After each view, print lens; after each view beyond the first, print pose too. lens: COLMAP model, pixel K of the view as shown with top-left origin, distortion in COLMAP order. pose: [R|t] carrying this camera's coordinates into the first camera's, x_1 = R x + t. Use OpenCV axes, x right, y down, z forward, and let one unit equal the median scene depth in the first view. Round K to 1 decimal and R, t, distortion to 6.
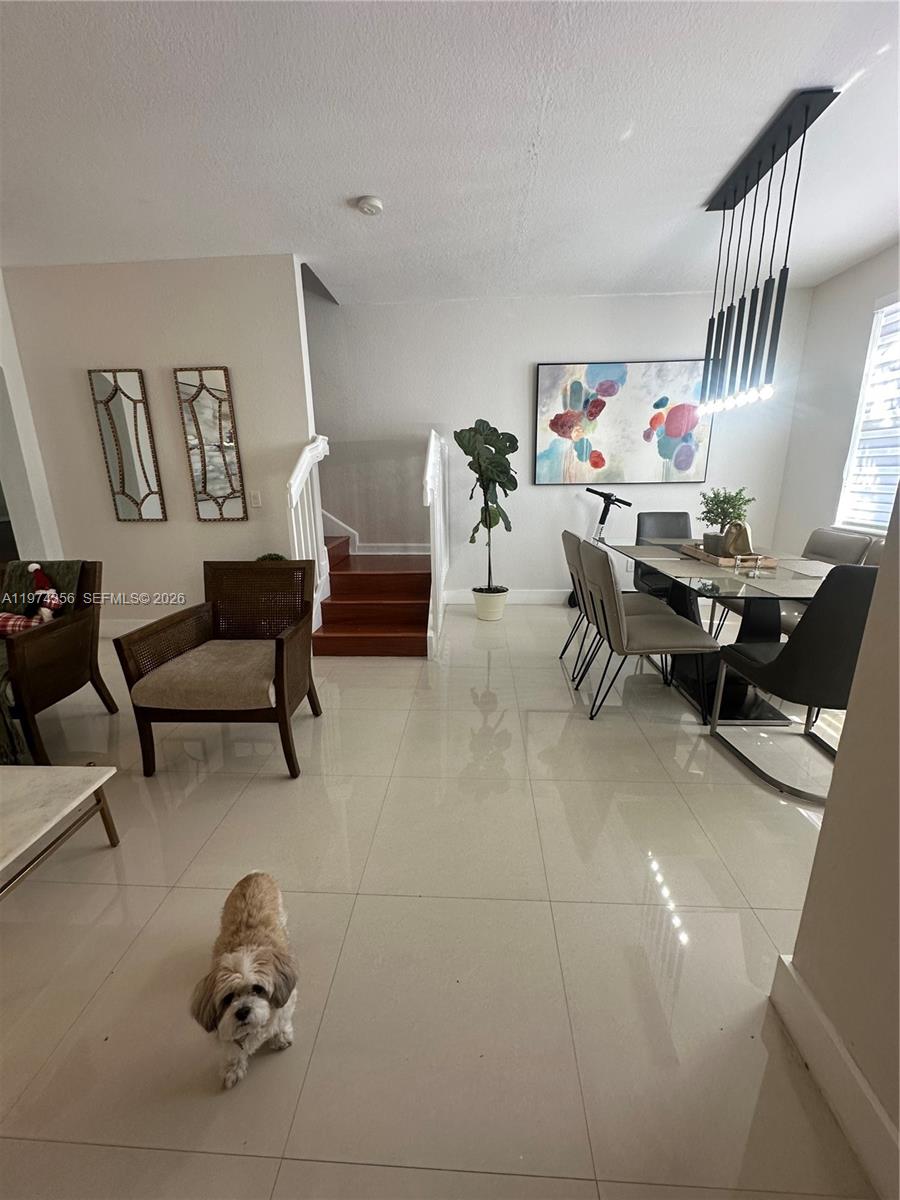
lens RADIAL K [[482.3, 0, 453.4], [0, 482.3, 600.9], [0, 0, 1]] dist [0.005932, 0.000537]
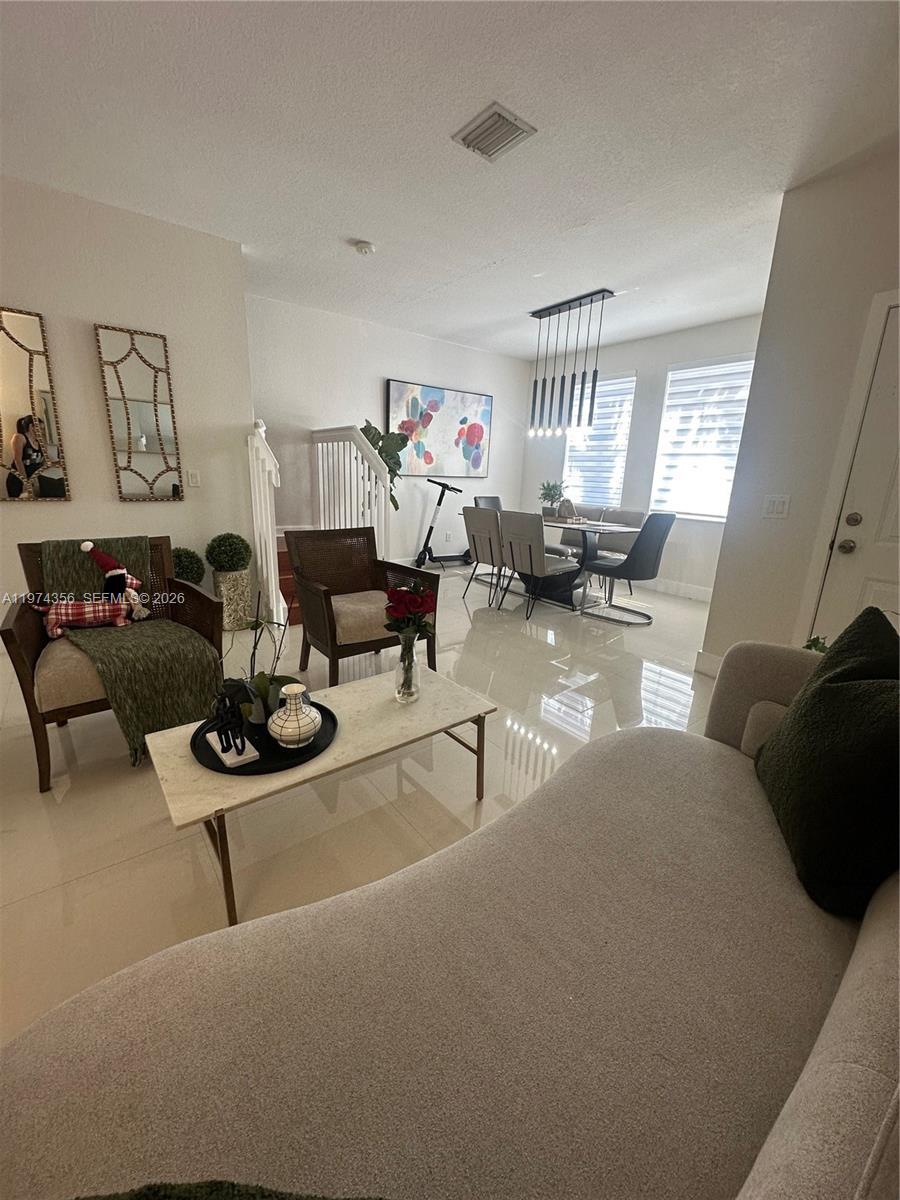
lens RADIAL K [[482.3, 0, 452.1], [0, 482.3, 604.1], [0, 0, 1]] dist [0.005932, 0.000537]
pose [[0.756268, -0.133913, 0.640411, -0.587889], [0.126076, 0.990312, 0.058195, 0.041270], [-0.642000, 0.036730, 0.765825, -0.055127]]
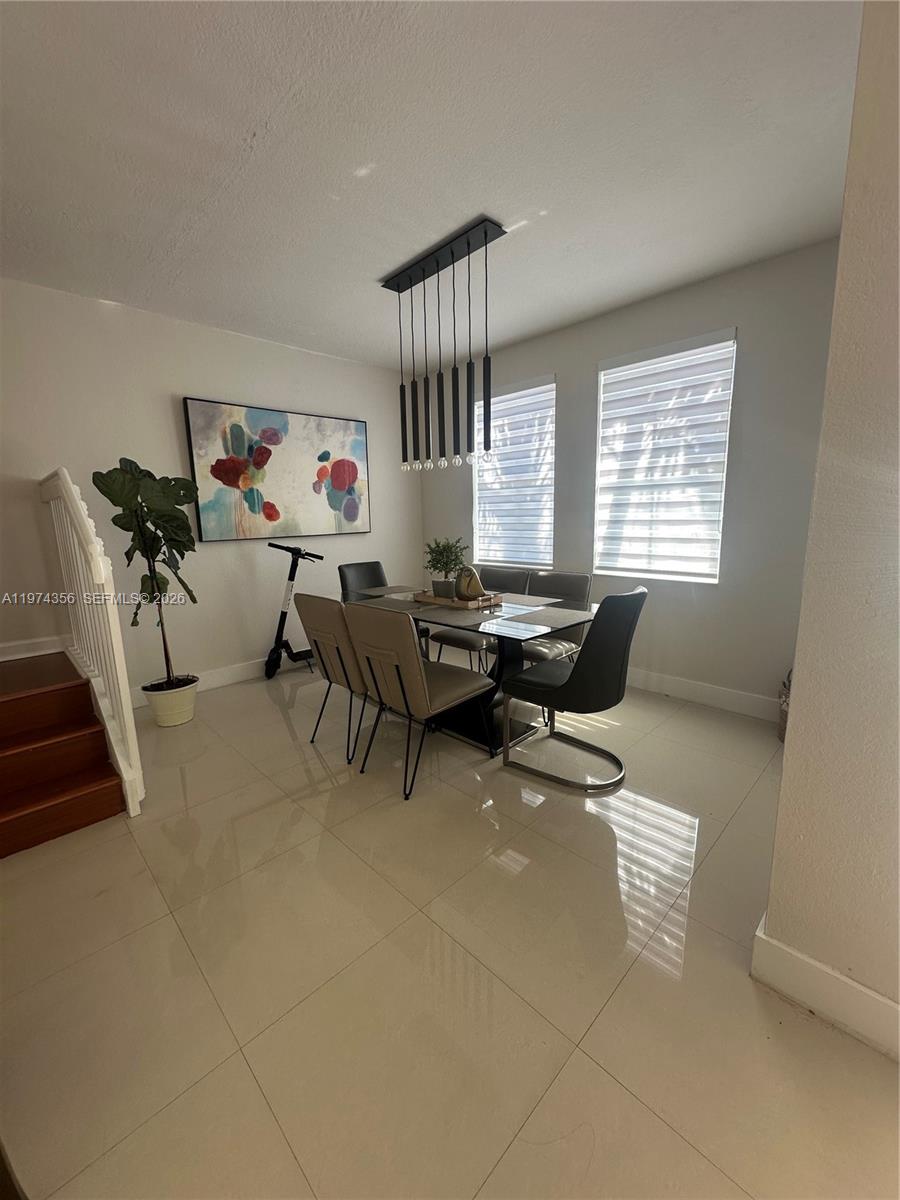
lens RADIAL K [[482.3, 0, 449.0], [0, 482.3, 601.5], [0, 0, 1]] dist [0.005932, 0.000537]
pose [[0.680168, -0.136599, 0.720217, -0.156818], [0.204231, 0.978896, -0.007214, -0.054969], [-0.704032, 0.151997, 0.693711, 0.169082]]
